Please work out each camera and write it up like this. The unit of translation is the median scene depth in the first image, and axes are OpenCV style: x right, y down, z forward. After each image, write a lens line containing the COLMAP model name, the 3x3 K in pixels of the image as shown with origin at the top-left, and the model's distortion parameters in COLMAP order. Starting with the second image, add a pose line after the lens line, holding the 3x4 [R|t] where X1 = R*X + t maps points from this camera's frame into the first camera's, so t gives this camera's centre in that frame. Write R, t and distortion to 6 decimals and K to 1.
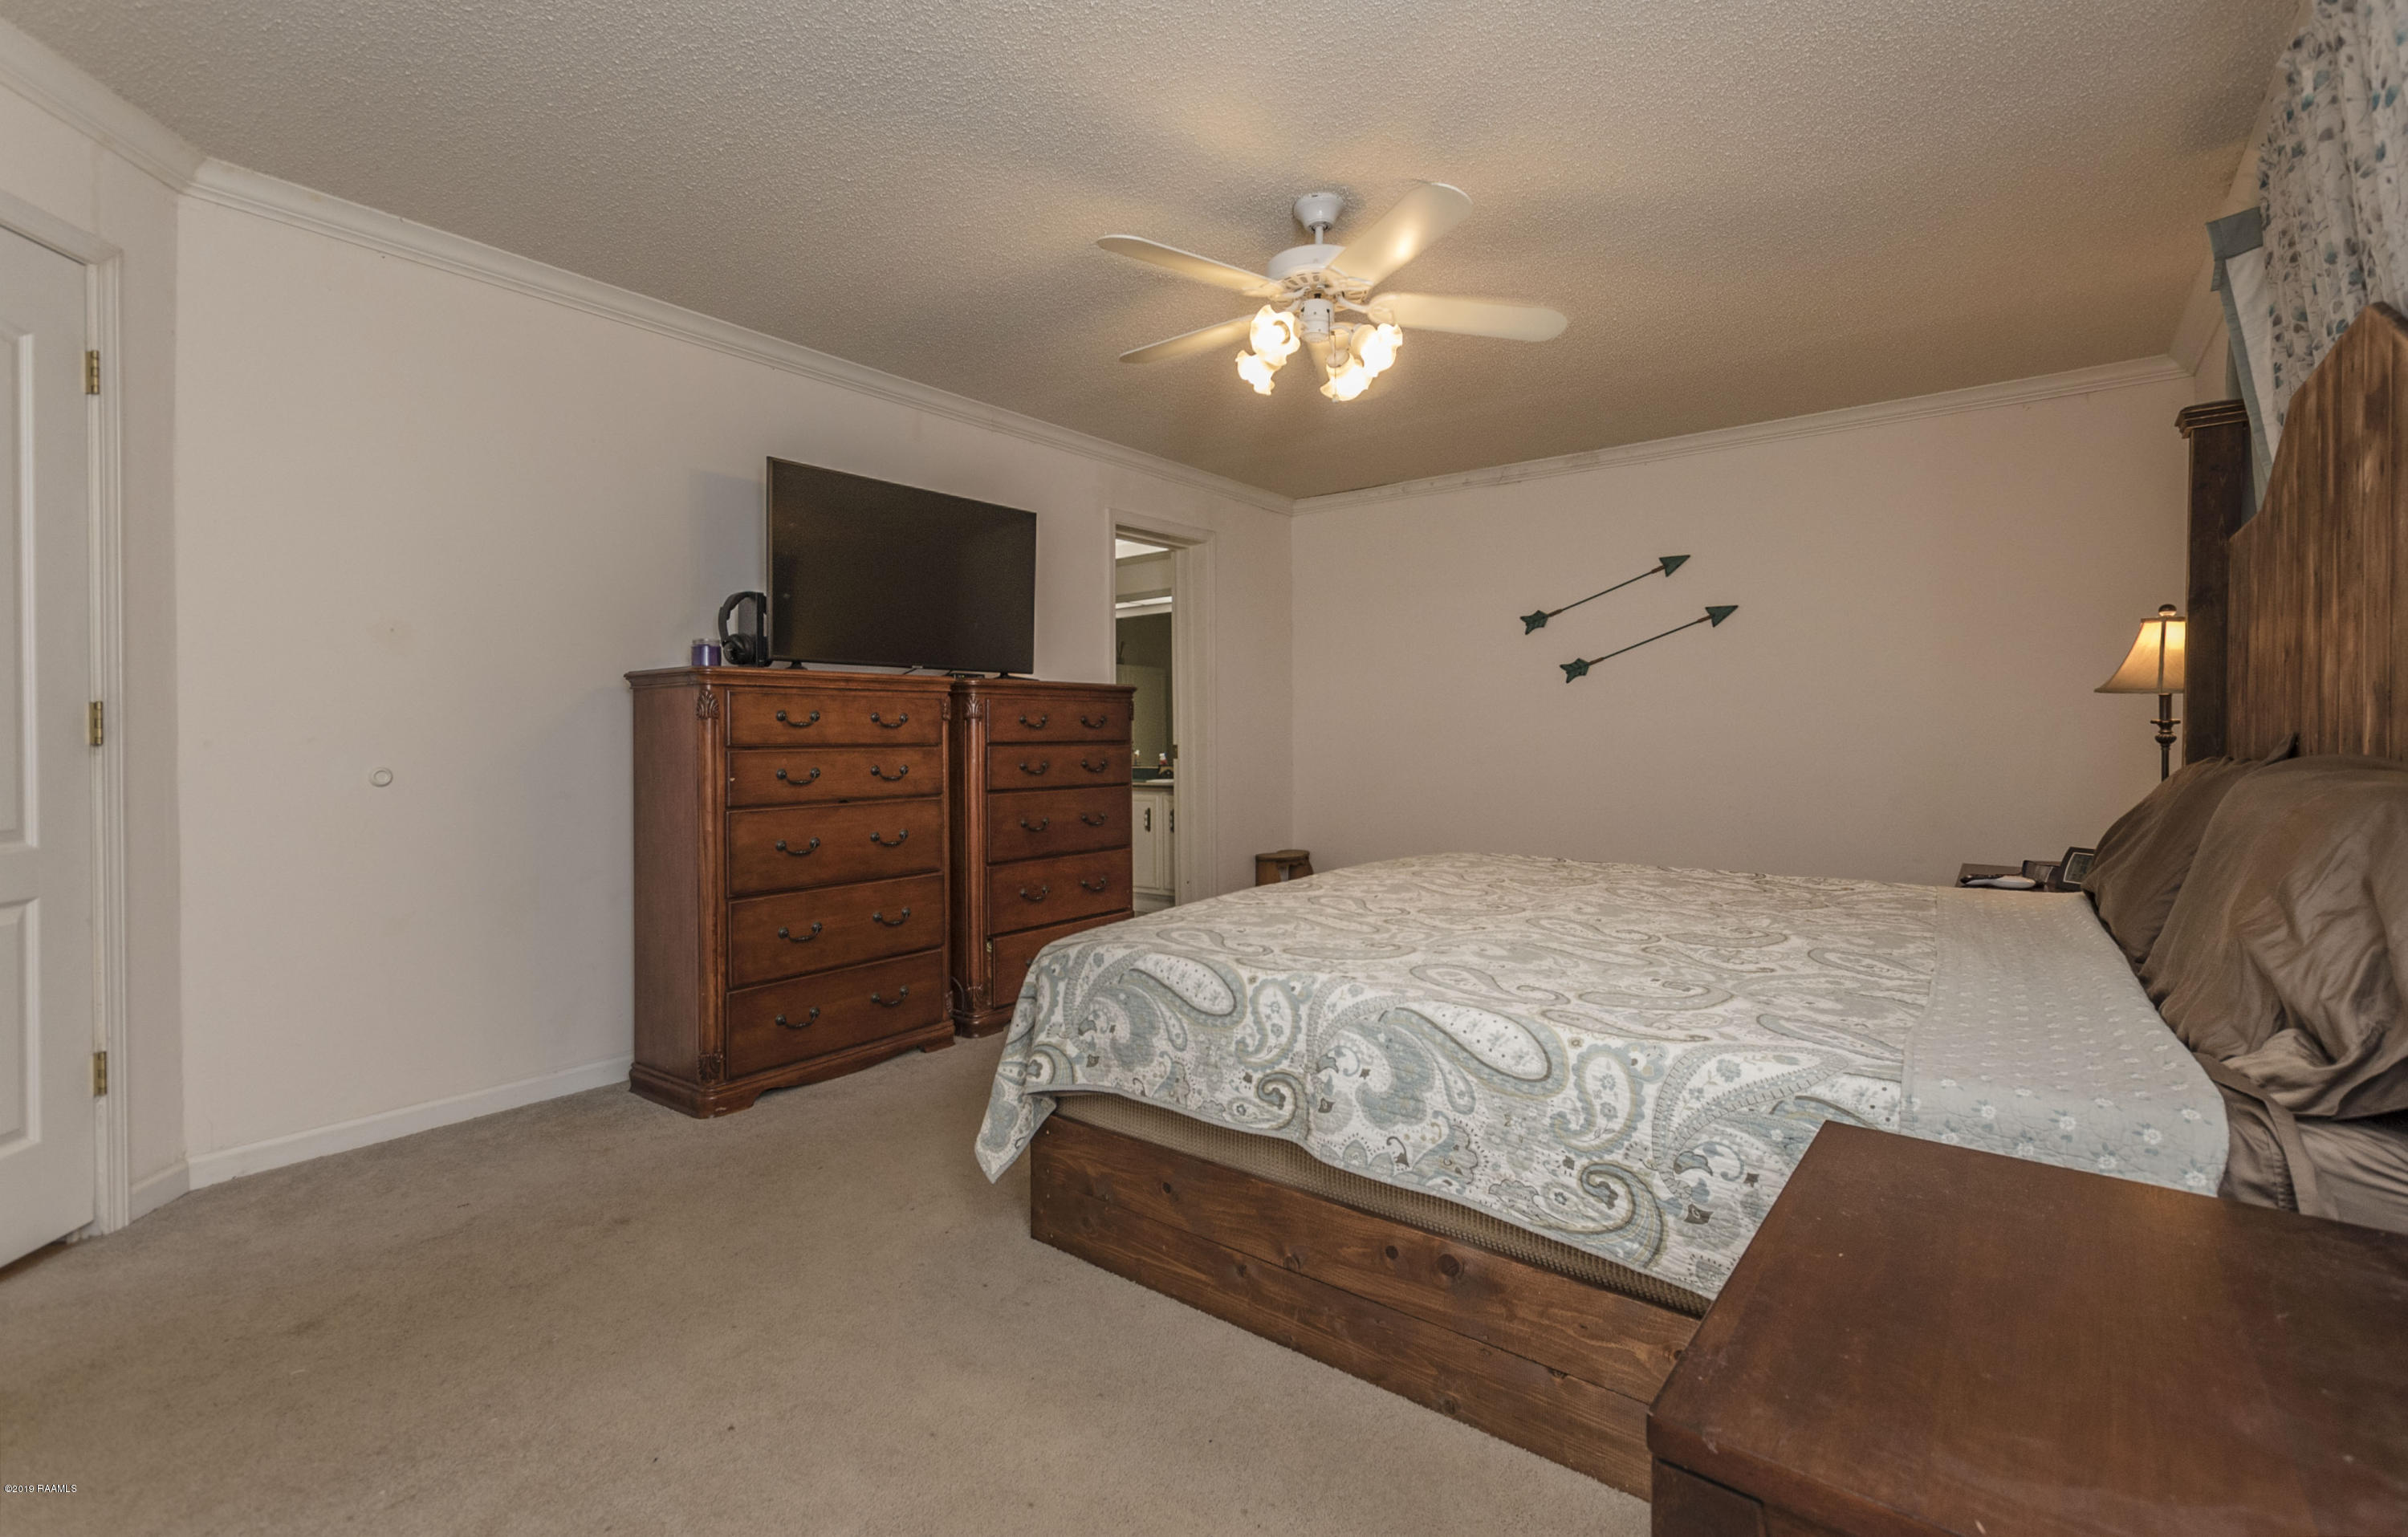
lens RADIAL K [[1055.6, 0, 1205.4], [0, 1055.6, 733.5], [0, 0, 1]] dist [0.016755, -0.000440]
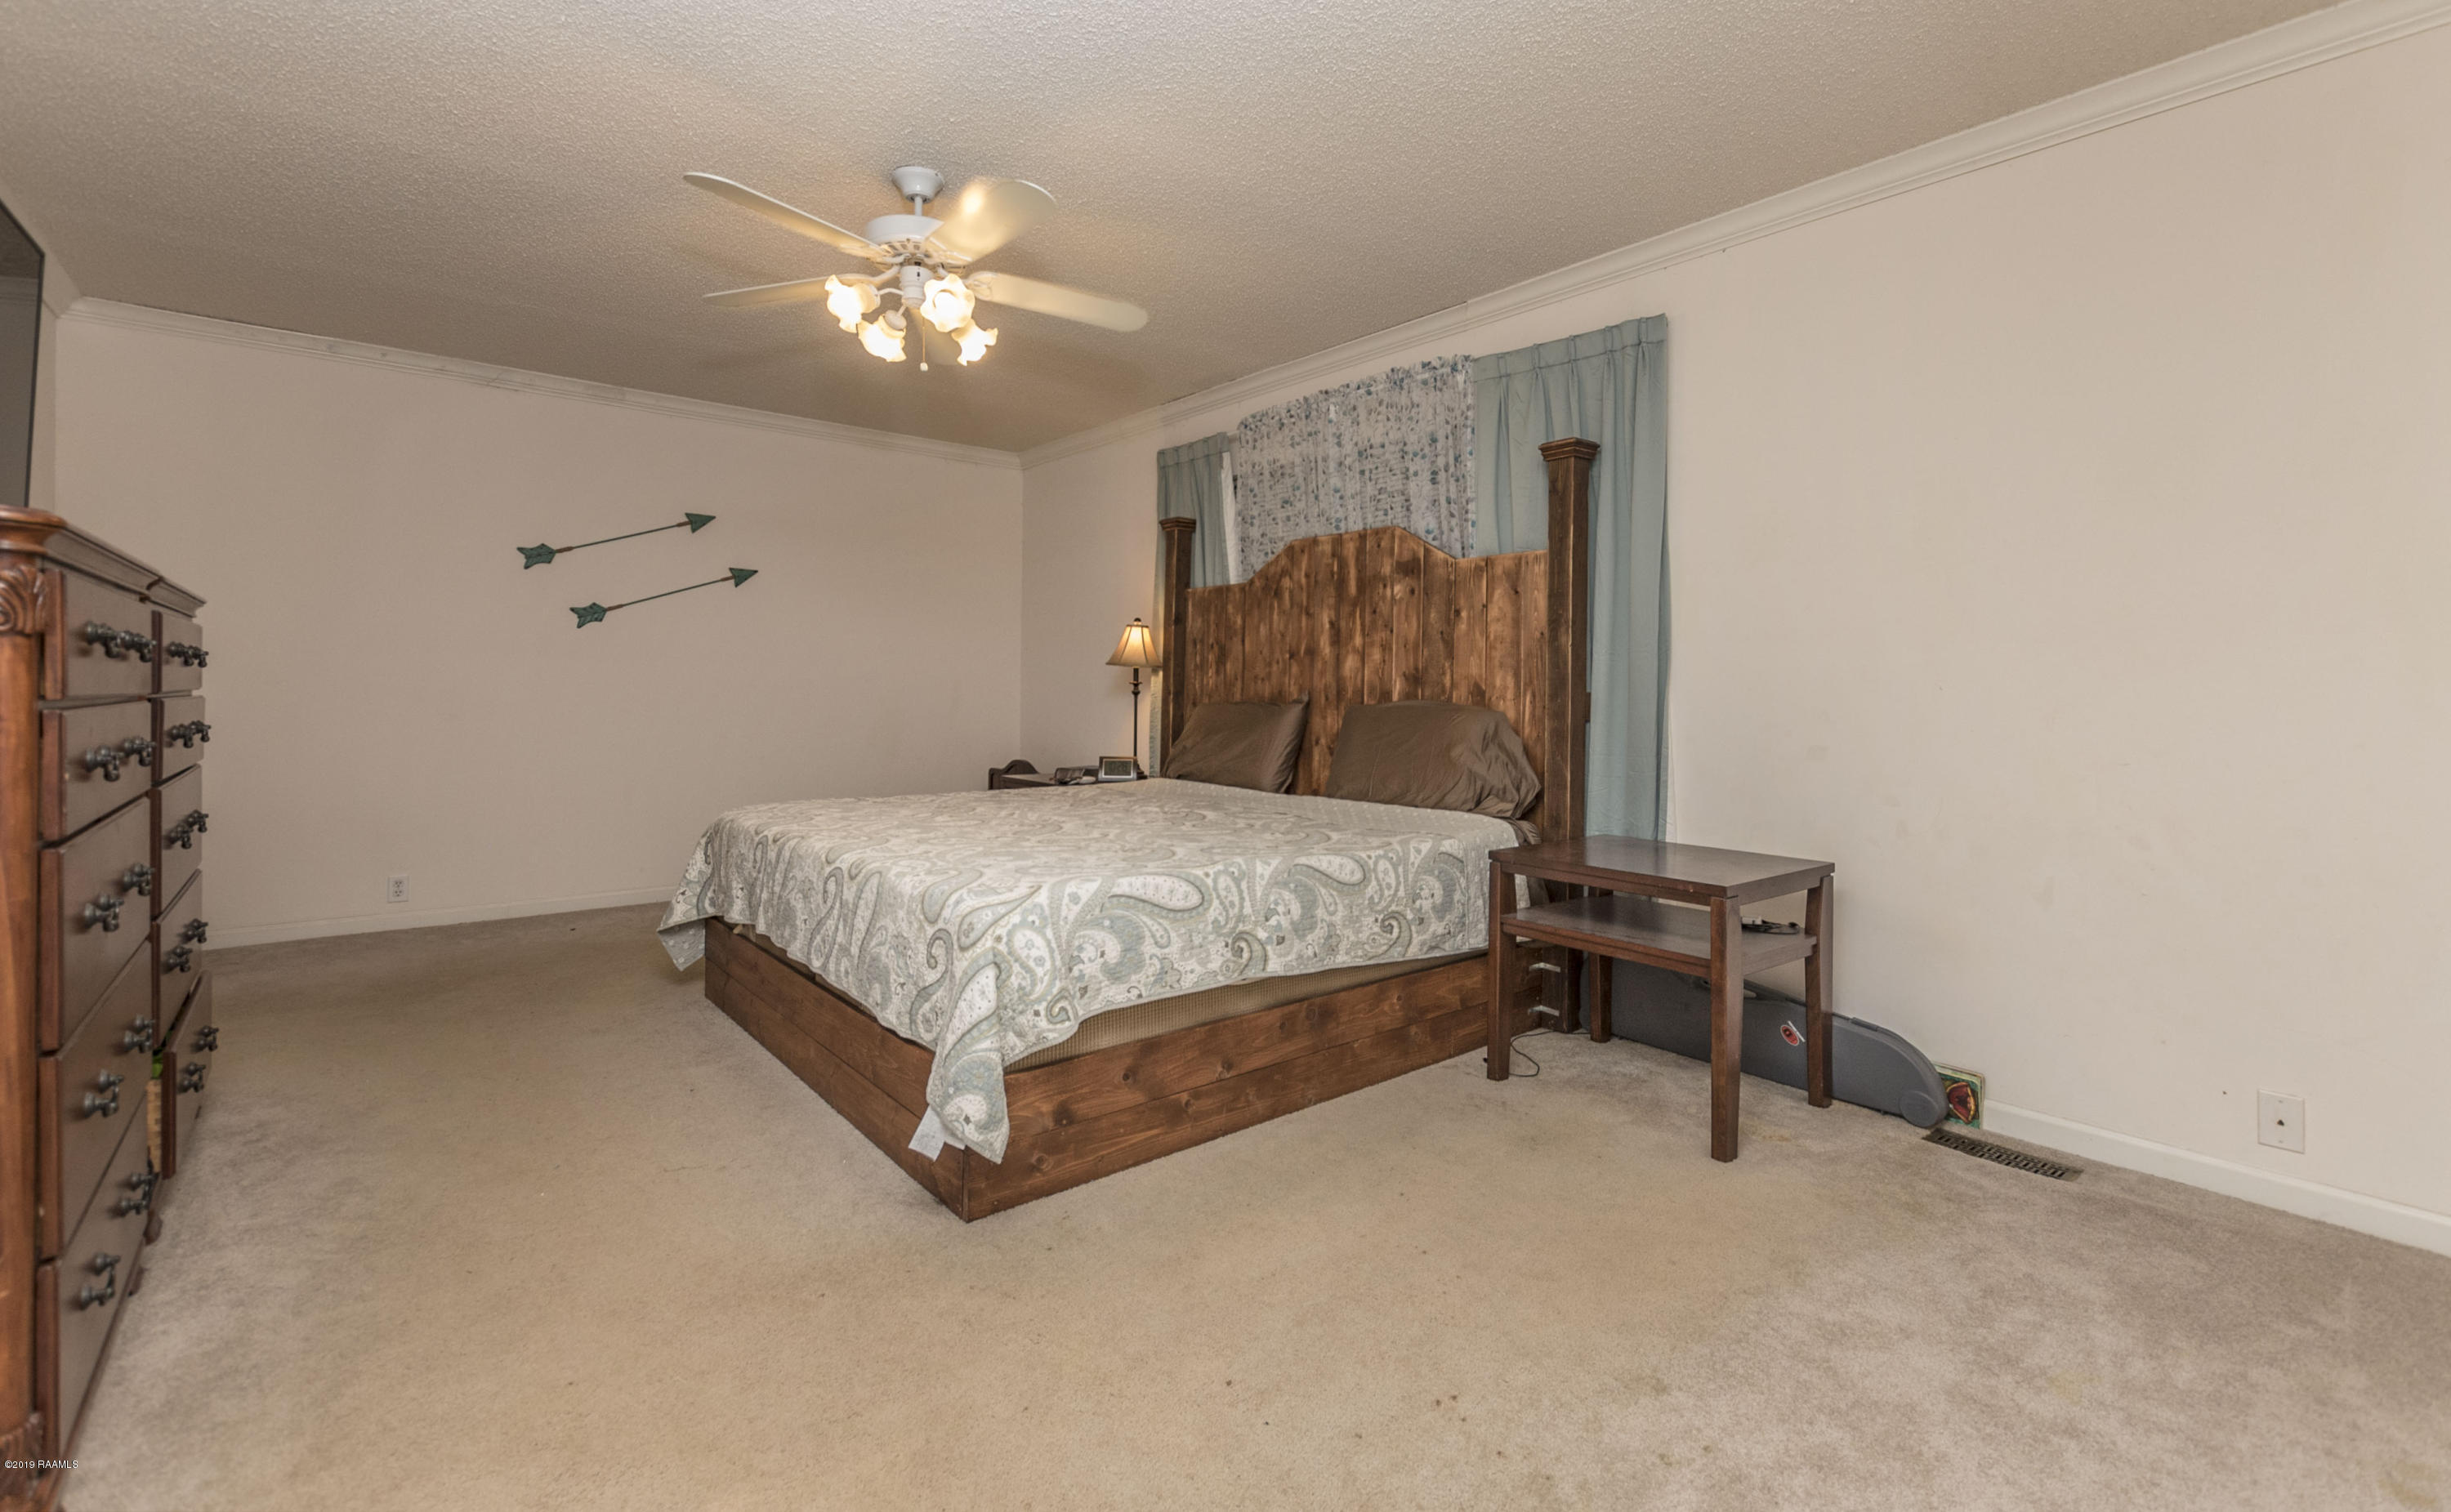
lens RADIAL K [[1077.4, 0, 1232.9], [0, 1077.4, 691.4], [0, 0, 1]] dist [-0.000720, 0.000027]
pose [[0.206659, 0.002822, 0.978409, -1.179360], [-0.010177, 0.999948, -0.000734, 0.005332], [-0.978360, -0.009806, 0.206677, 0.648949]]
